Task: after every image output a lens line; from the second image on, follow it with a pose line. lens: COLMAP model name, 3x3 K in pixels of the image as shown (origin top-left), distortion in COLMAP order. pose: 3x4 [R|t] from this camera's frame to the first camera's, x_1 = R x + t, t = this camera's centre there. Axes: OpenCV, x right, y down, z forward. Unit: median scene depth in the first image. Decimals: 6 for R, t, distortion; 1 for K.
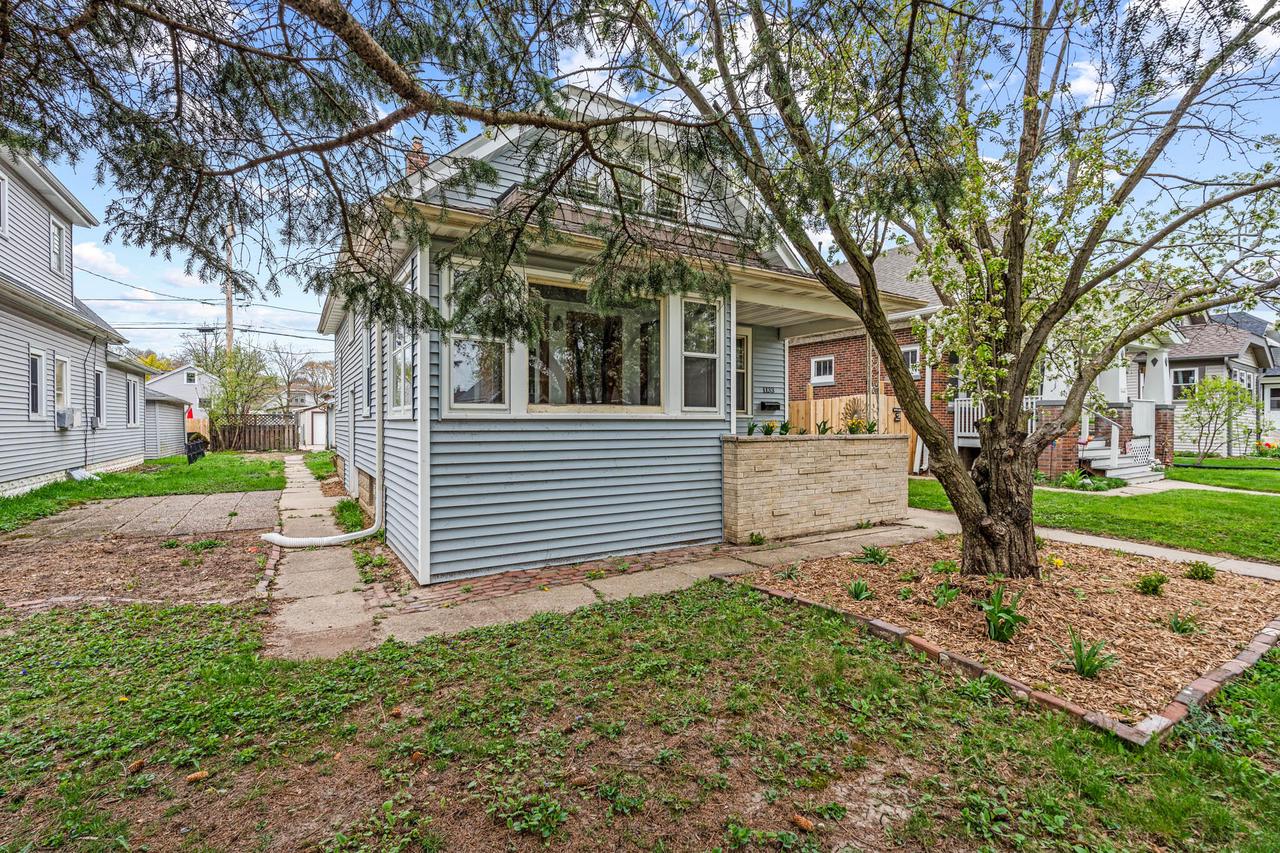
lens RADIAL K [[569.4, 0, 643.0], [0, 569.4, 420.5], [0, 0, 1]] dist [-0.001142, -0.000014]
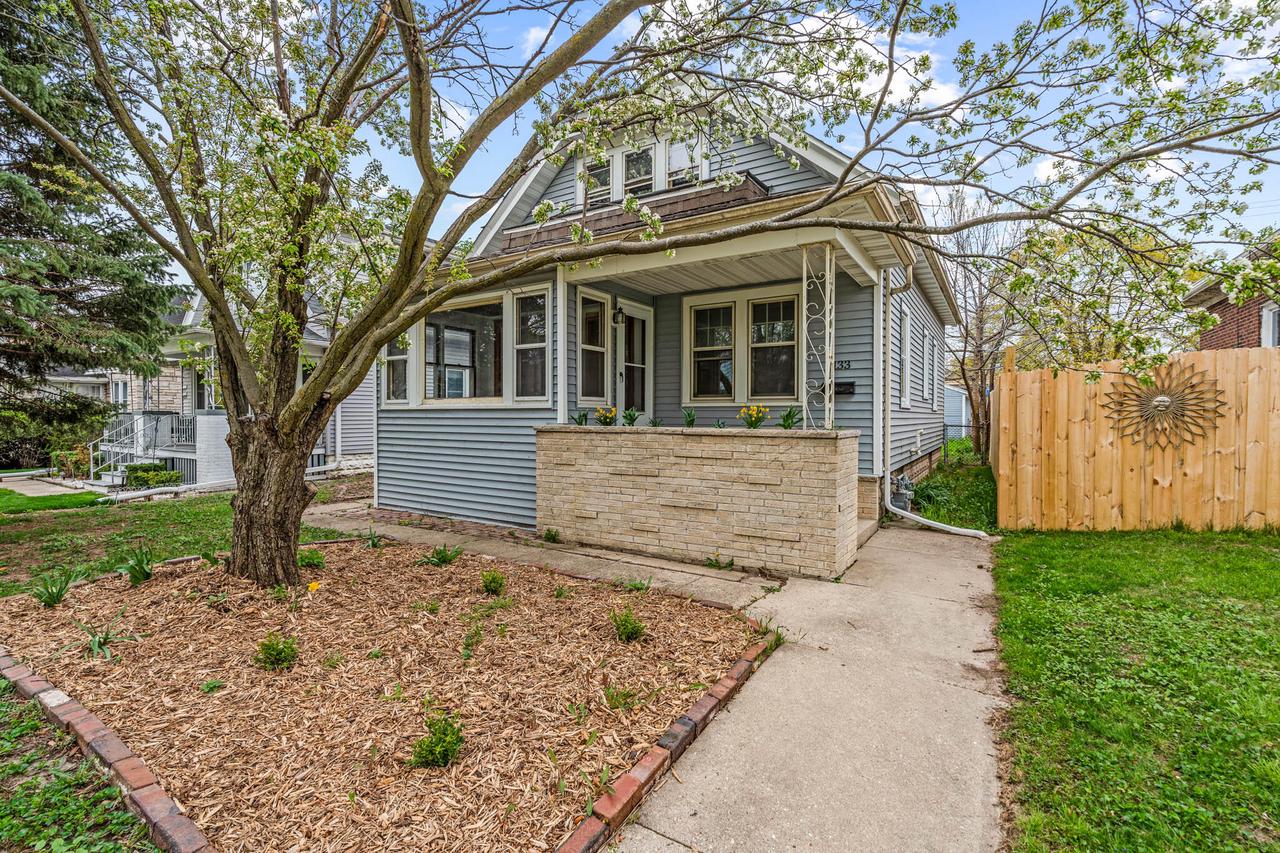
lens RADIAL K [[569.4, 0, 643.0], [0, 569.4, 420.5], [0, 0, 1]] dist [-0.001142, -0.000014]
pose [[0.435968, 0.008897, -0.899918, 1.085902], [0.000705, 0.999947, 0.010227, 0.009069], [0.899962, -0.005093, 0.435939, 0.714934]]
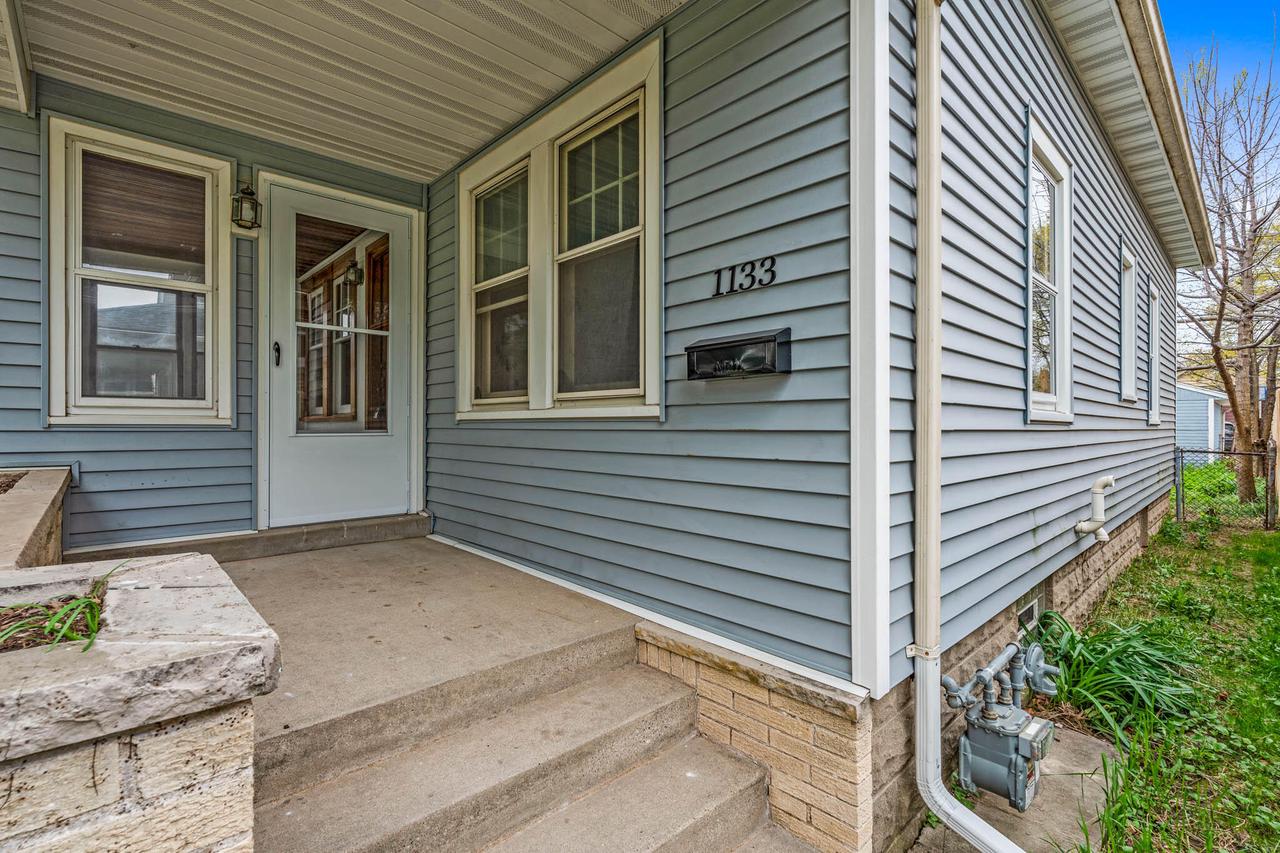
lens RADIAL K [[561.9, 0, 640.5], [0, 561.9, 424.1], [0, 0, 1]] dist [-0.002637, -0.000006]
pose [[0.176130, -0.005982, -0.984349, 0.602195], [0.001246, 0.999982, -0.005854, -0.000582], [0.984366, -0.000196, 0.176134, 1.369724]]
